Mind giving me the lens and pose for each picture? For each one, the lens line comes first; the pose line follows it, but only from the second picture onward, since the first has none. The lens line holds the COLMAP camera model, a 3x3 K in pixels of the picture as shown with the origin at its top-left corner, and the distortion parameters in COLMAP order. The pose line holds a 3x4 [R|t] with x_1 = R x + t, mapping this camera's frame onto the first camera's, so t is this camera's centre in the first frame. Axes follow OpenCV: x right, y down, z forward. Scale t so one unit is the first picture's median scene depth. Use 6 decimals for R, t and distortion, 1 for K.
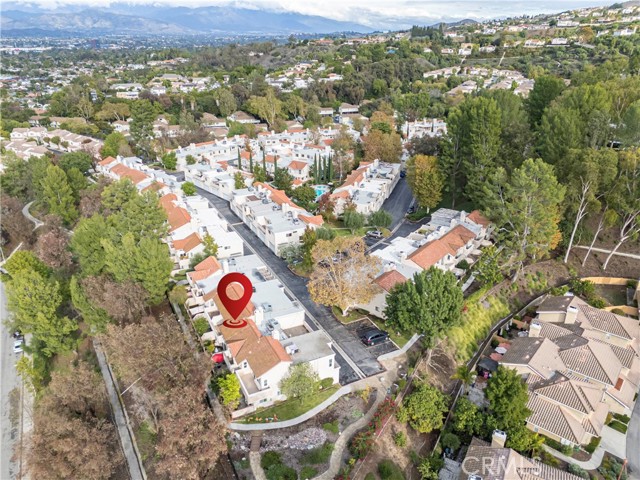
lens RADIAL K [[466.6, 0, 320.0], [0, 466.6, 240.0], [0, 0, 1]] dist [0.071209, -0.065335]
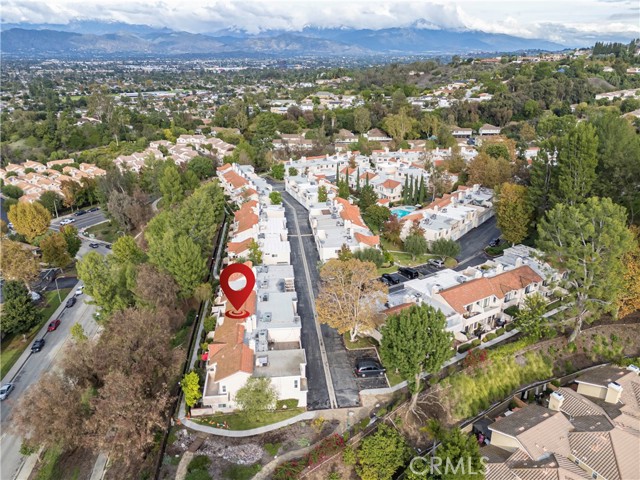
lens RADIAL K [[466.6, 0, 320.0], [0, 466.6, 240.0], [0, 0, 1]] dist [0.071209, -0.065335]
pose [[0.941508, 0.120489, -0.314715, 0.124009], [-0.131577, 0.991205, -0.014145, -0.009723], [0.310242, 0.054727, 0.949081, 0.027054]]
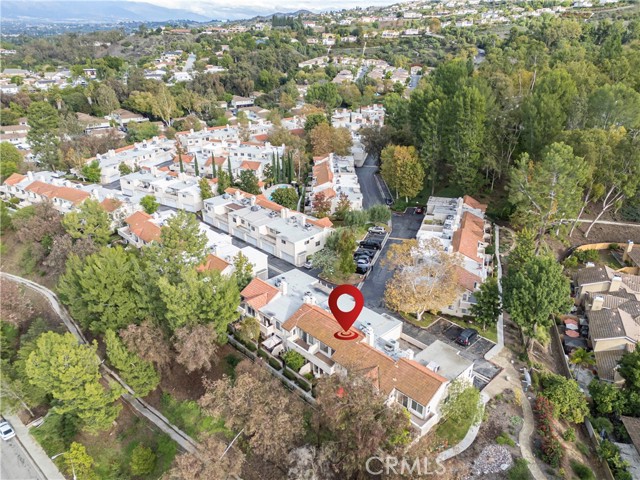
lens RADIAL K [[466.6, 0, 320.0], [0, 466.6, 240.0], [0, 0, 1]] dist [0.071209, -0.065335]
pose [[0.951227, -0.125795, 0.281677, -0.182307], [0.120566, 0.992056, 0.035891, -0.027384], [-0.283954, -0.000180, 0.958838, 0.062866]]
